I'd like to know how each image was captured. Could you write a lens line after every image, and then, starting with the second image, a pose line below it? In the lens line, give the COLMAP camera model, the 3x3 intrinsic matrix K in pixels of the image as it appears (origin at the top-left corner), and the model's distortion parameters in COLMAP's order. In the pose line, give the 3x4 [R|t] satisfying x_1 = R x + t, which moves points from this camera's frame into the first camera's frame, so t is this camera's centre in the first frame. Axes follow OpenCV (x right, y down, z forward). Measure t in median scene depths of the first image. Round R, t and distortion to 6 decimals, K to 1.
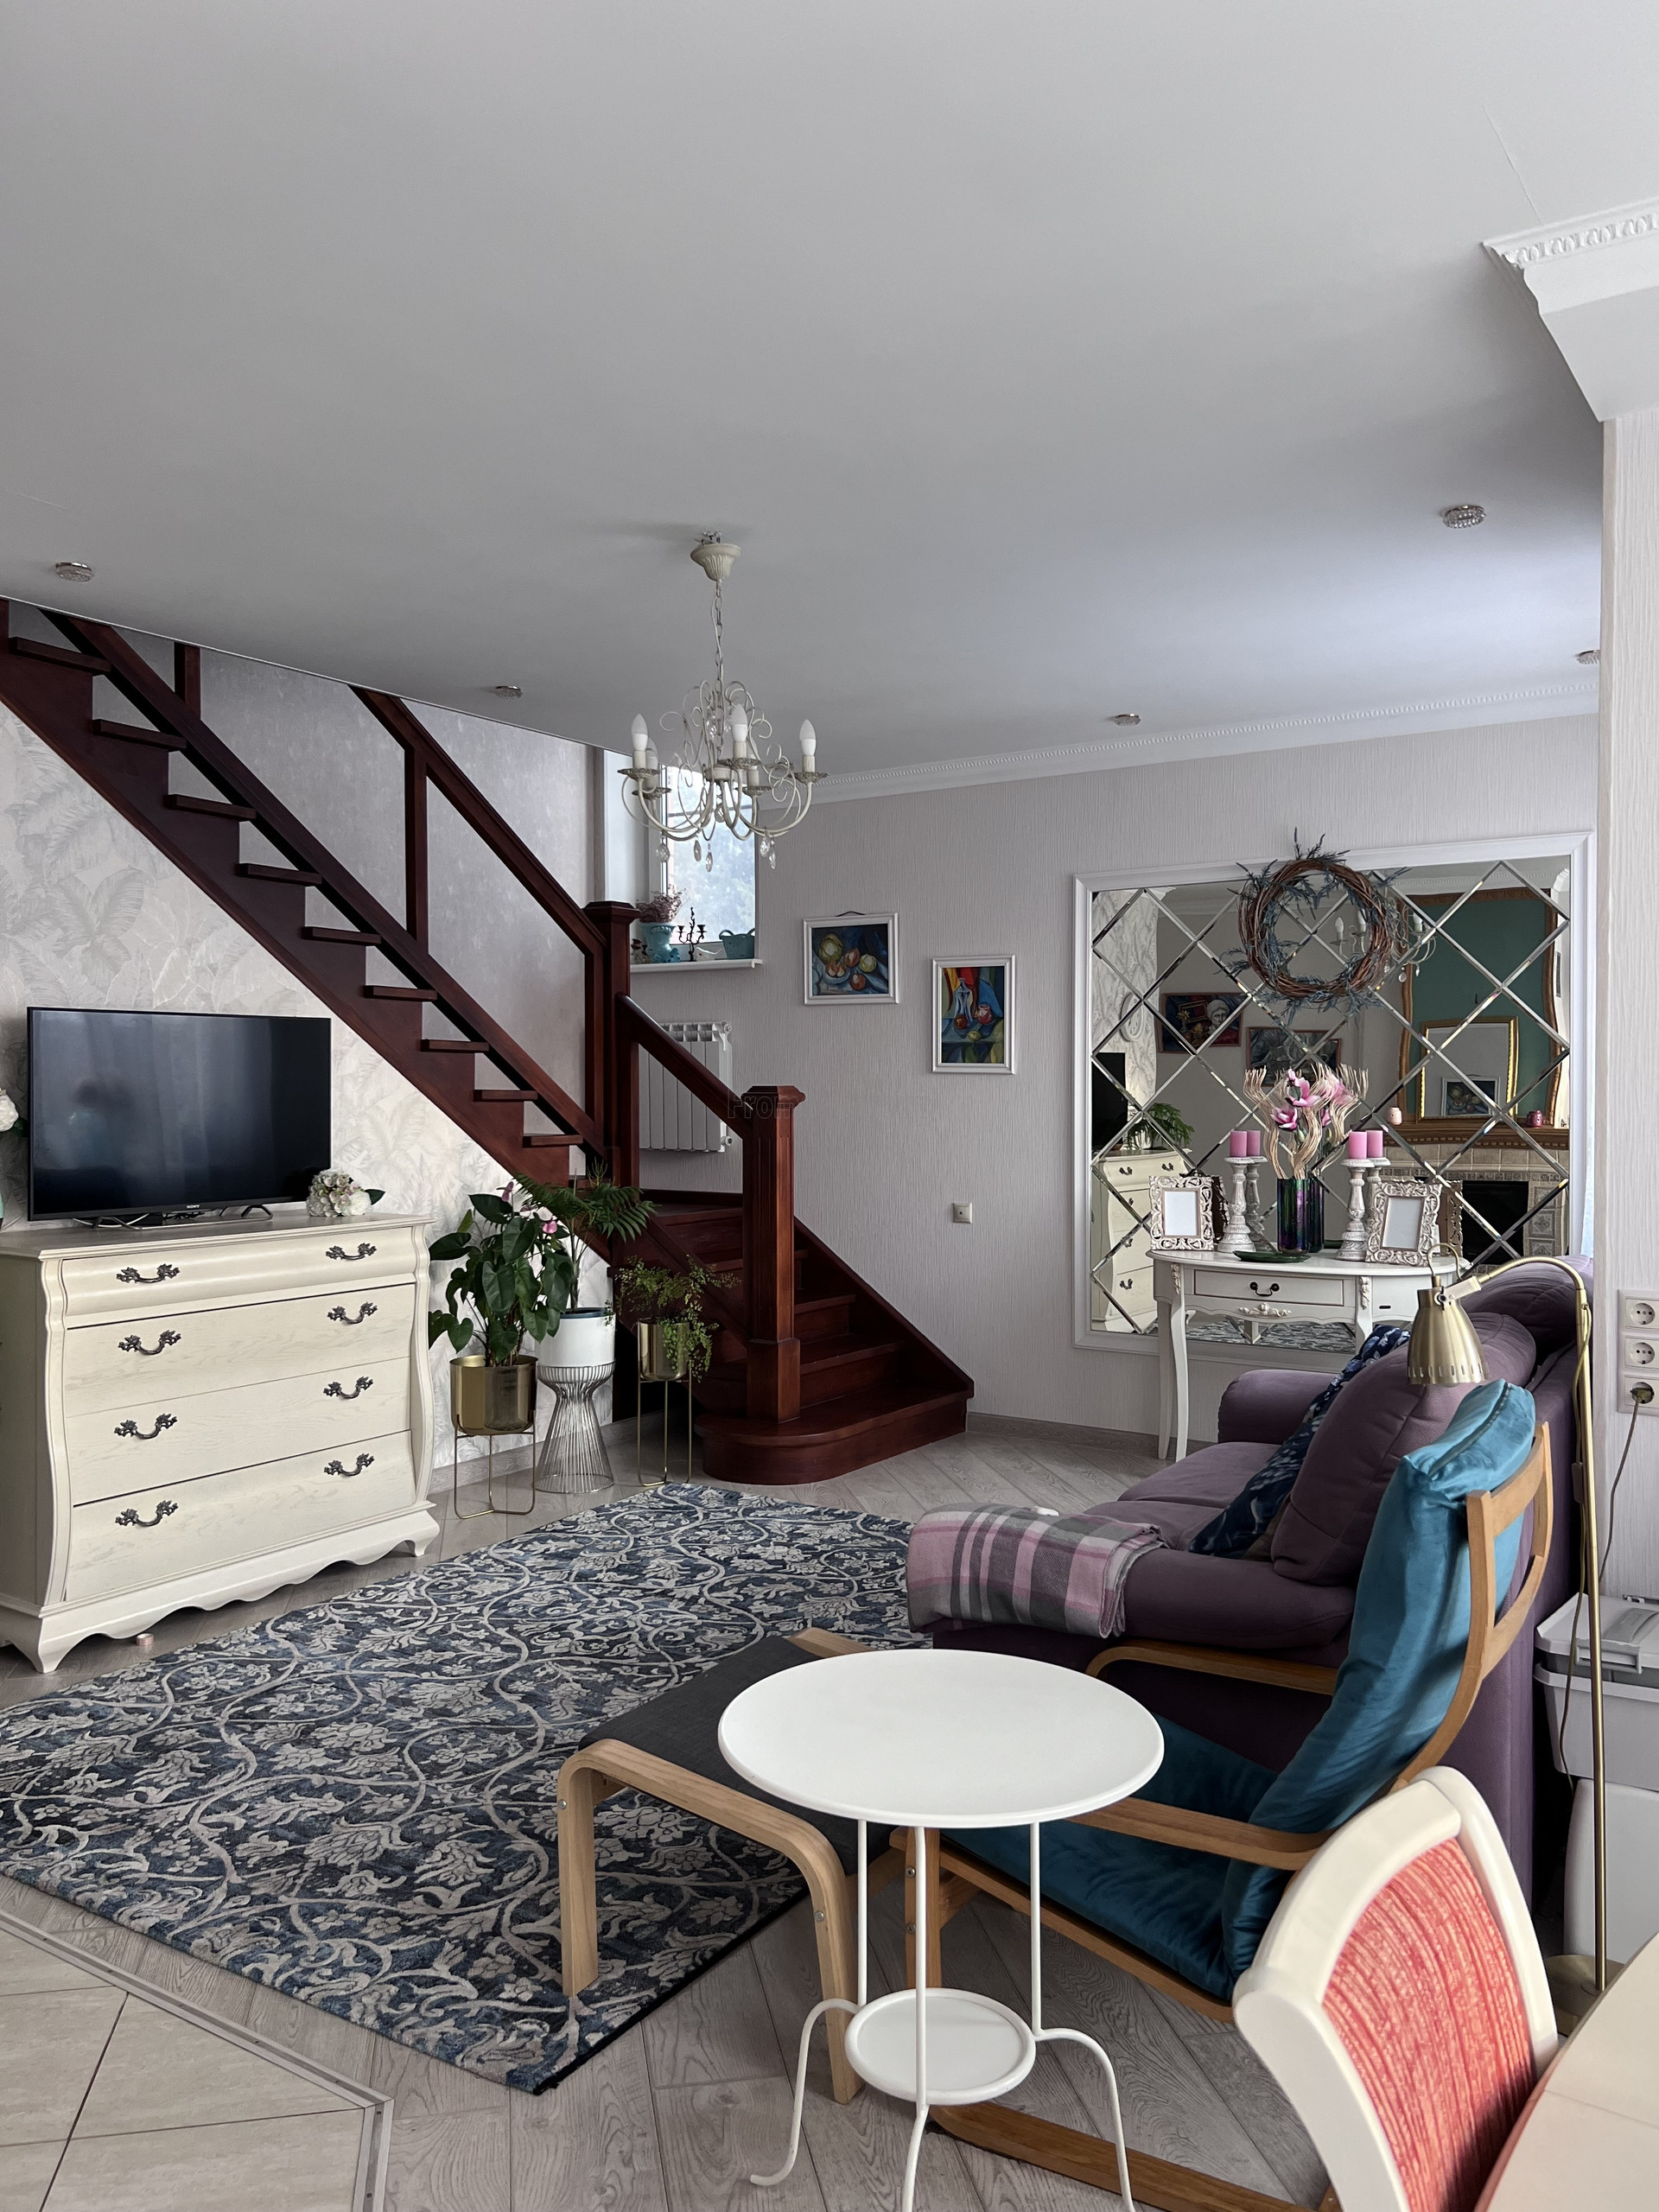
lens RADIAL K [[1673.3, 0, 811.7], [0, 1673.3, 1109.2], [0, 0, 1]] dist [0.047132, -0.035889]
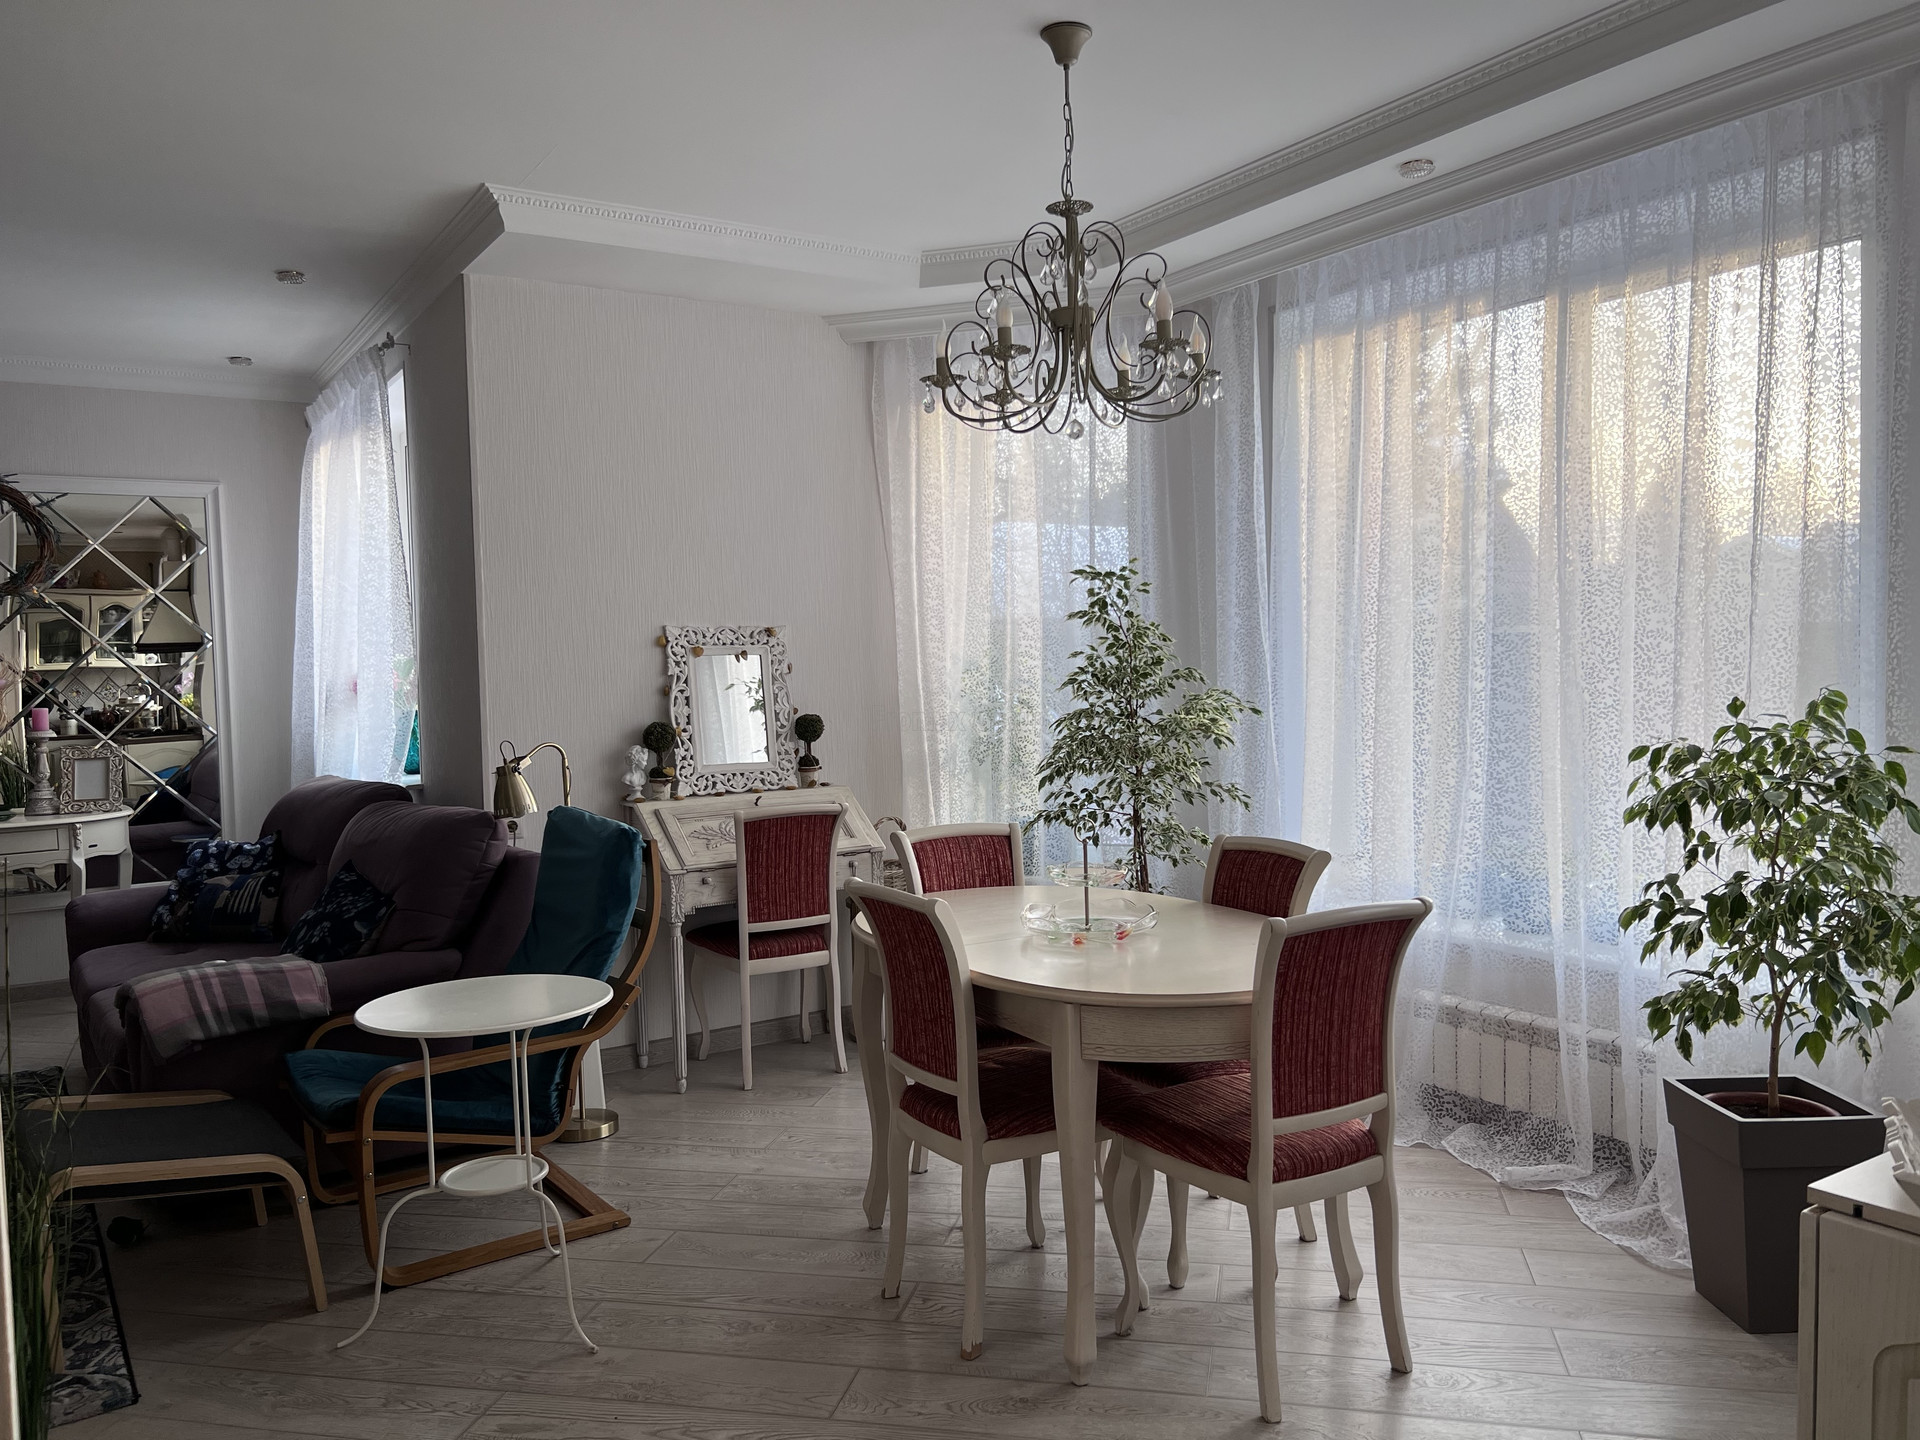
lens RADIAL K [[1452.4, 0, 975.1], [0, 1452.4, 717.8], [0, 0, 1]] dist [0.047132, -0.035889]
pose [[0.395351, -0.047750, 0.917288, -0.471439], [0.039168, 0.998616, 0.035102, 0.011475], [-0.917694, 0.022051, 0.396675, -0.044717]]
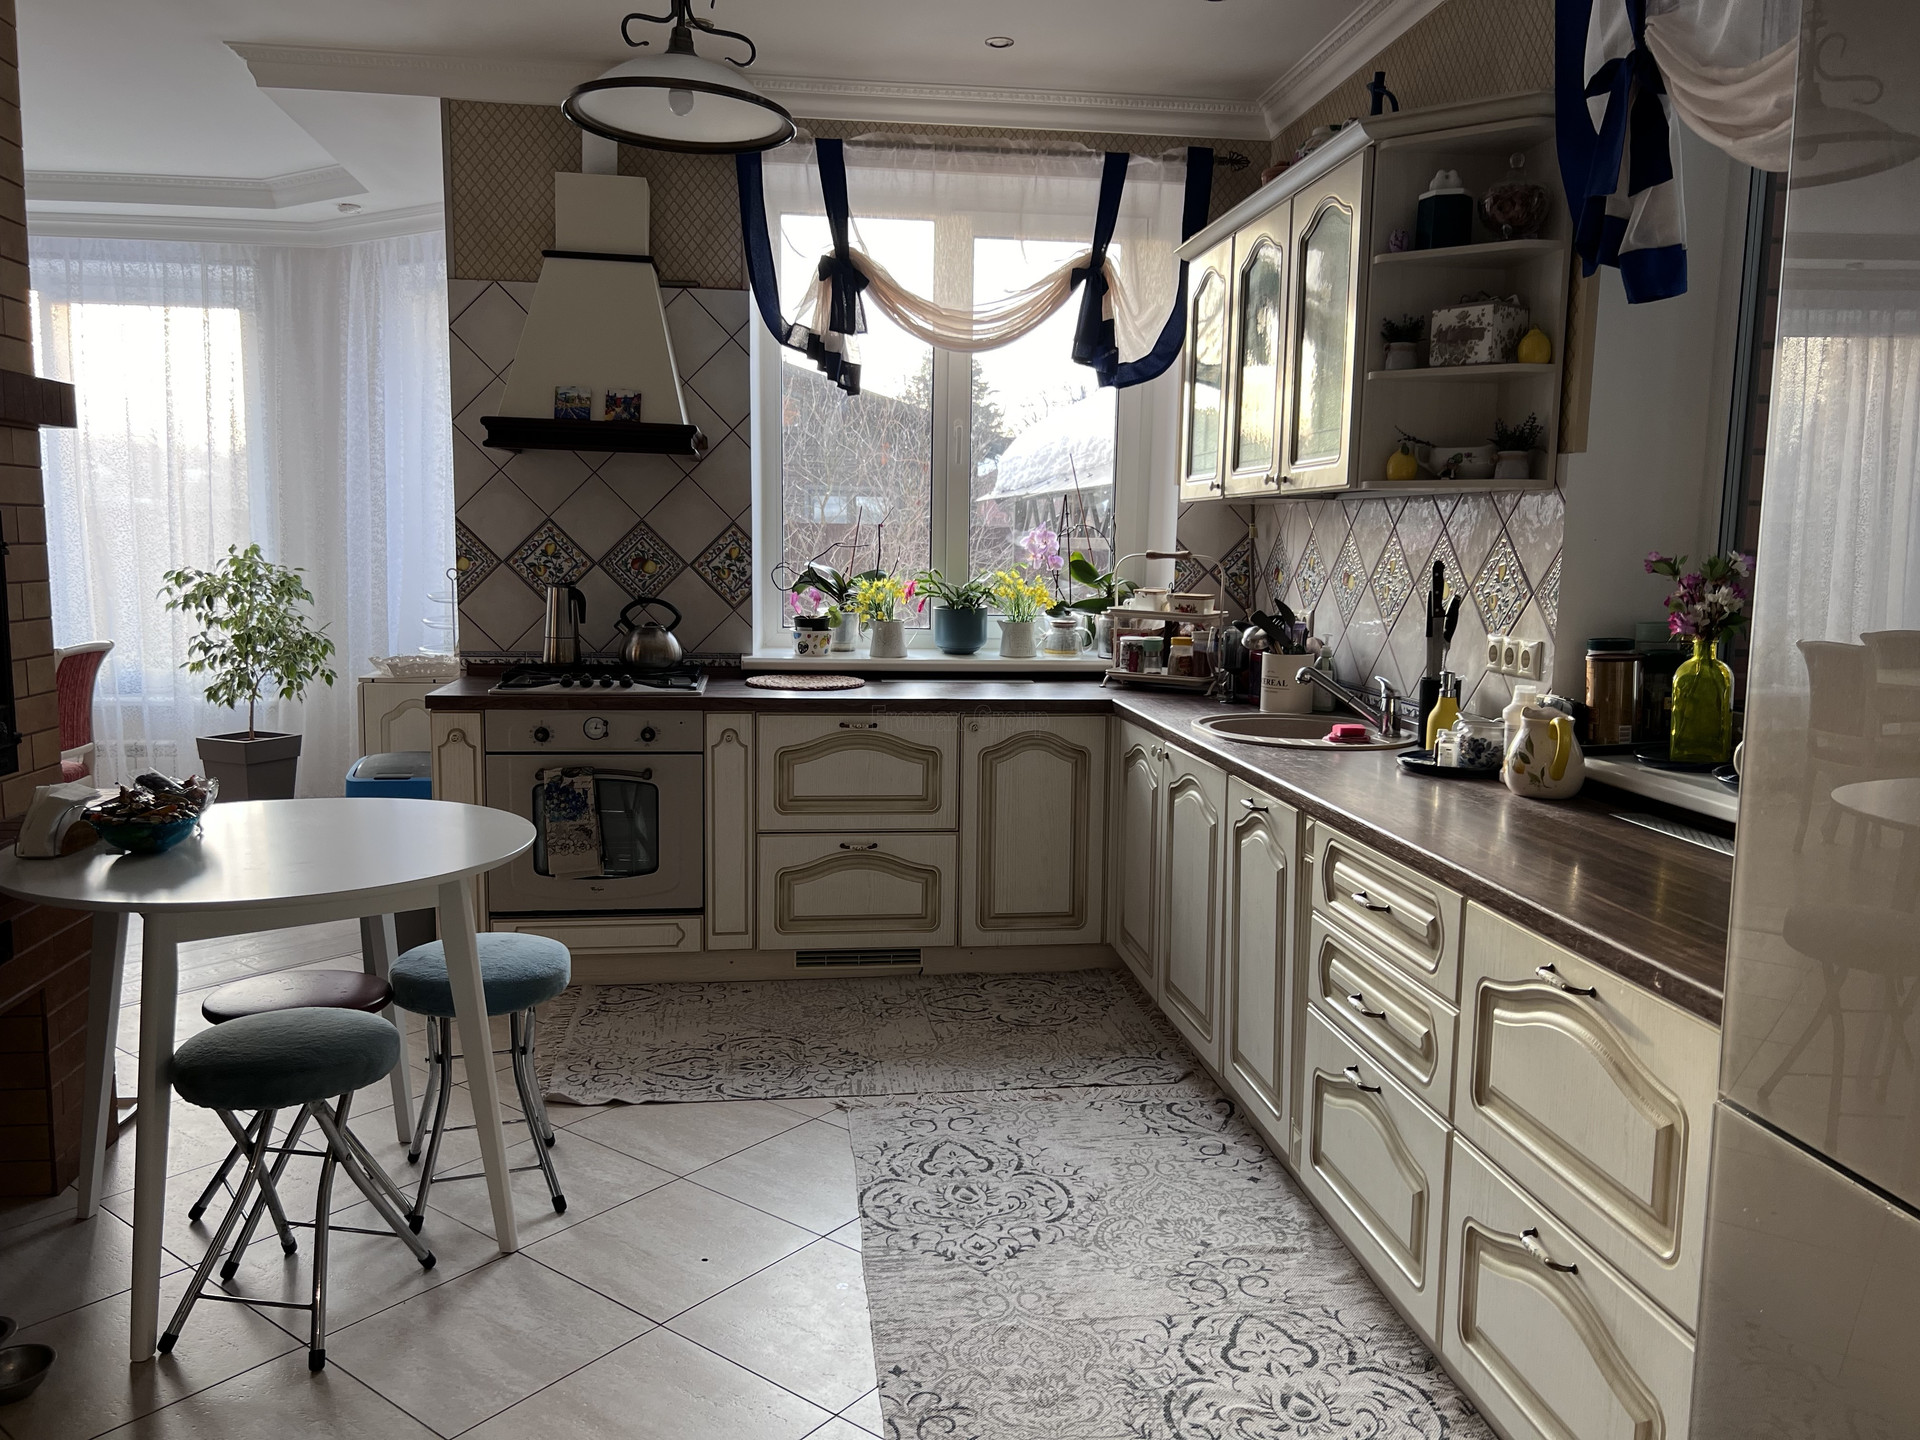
lens RADIAL K [[1452.4, 0, 950.2], [0, 1452.4, 708.1], [0, 0, 1]] dist [0.047132, -0.035889]
pose [[-0.639546, -0.100298, 0.762182, -1.167065], [0.002850, 0.991136, 0.132819, 0.010755], [-0.768748, 0.087116, -0.633591, 0.244013]]
